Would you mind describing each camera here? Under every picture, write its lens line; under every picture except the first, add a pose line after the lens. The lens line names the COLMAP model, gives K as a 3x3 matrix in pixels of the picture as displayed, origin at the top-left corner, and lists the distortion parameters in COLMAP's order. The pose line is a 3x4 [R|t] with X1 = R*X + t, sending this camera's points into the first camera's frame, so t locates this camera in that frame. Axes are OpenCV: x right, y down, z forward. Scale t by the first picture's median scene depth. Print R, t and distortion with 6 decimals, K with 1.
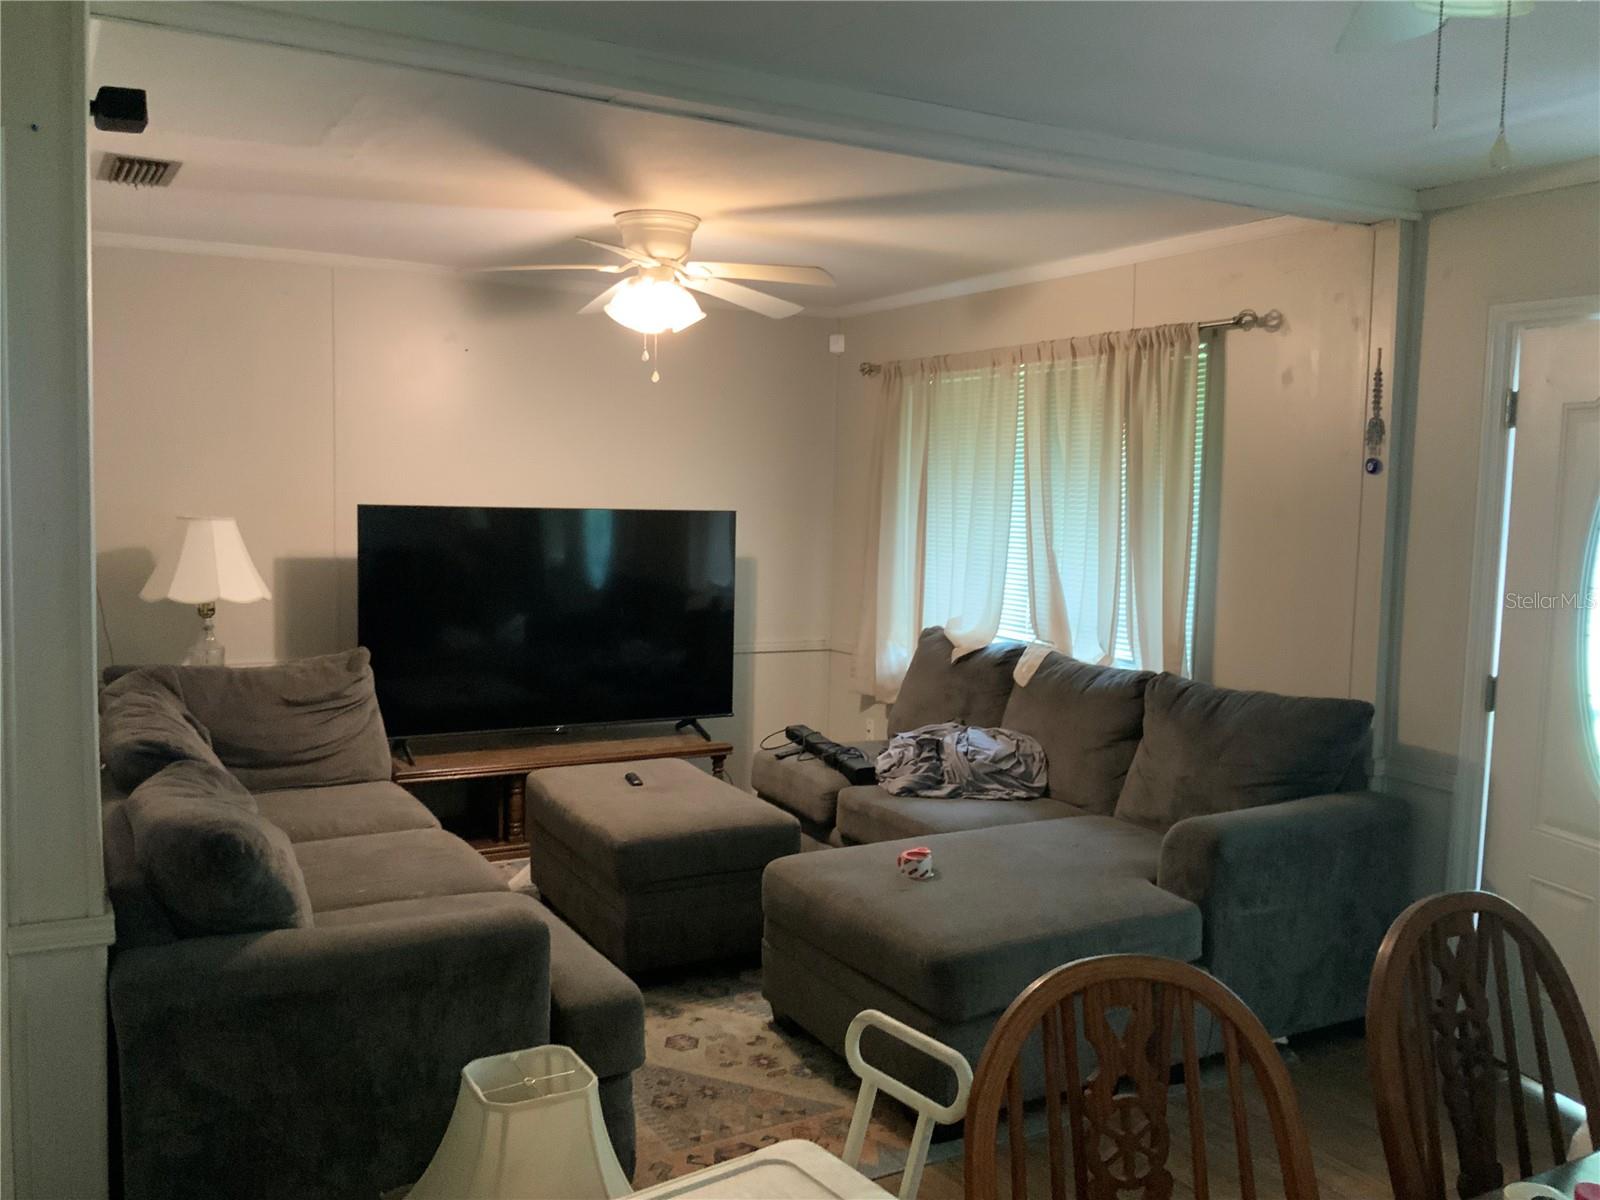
lens RADIAL K [[1320.7, 0, 790.2], [0, 1320.7, 582.6], [0, 0, 1]] dist [0.048950, -0.031610]
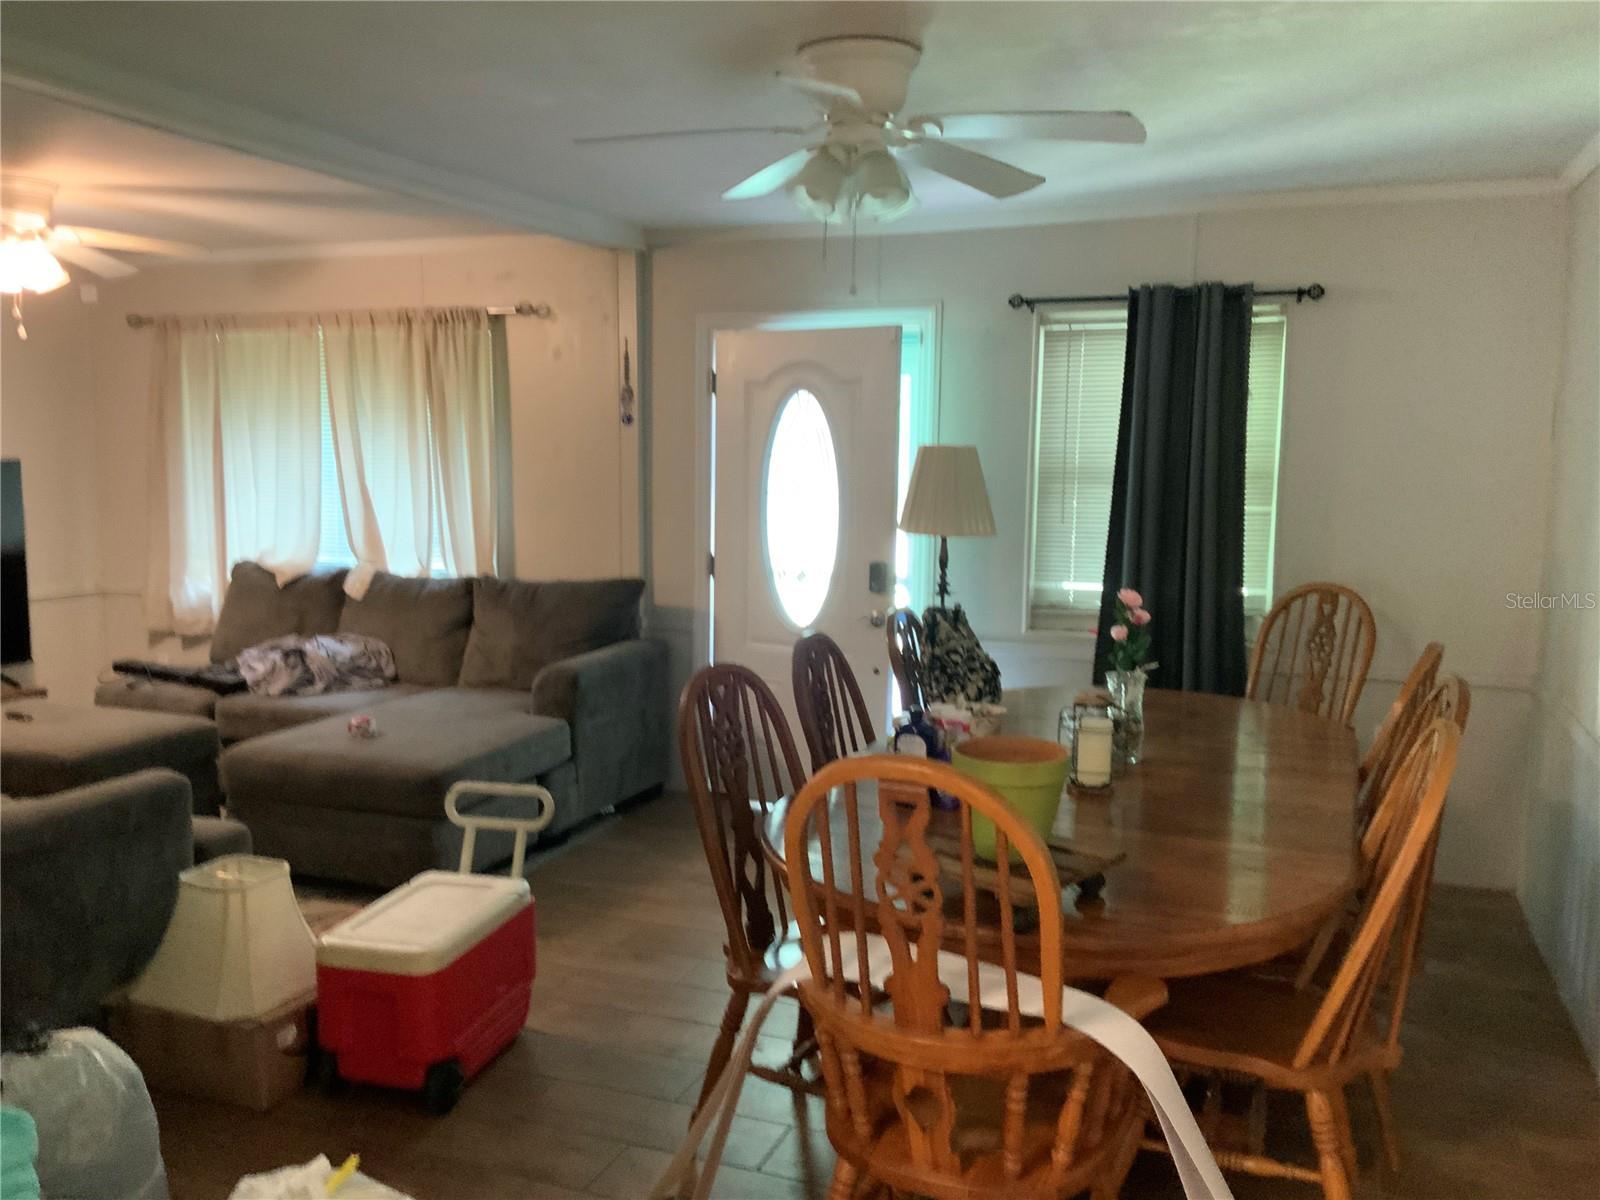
lens RADIAL K [[1320.7, 0, 800.9], [0, 1320.7, 605.7], [0, 0, 1]] dist [0.048950, -0.031610]
pose [[0.772753, -0.094292, 0.627663, -0.295439], [0.054215, 0.995095, 0.082742, 0.006298], [-0.632387, -0.029911, 0.774075, -0.216192]]
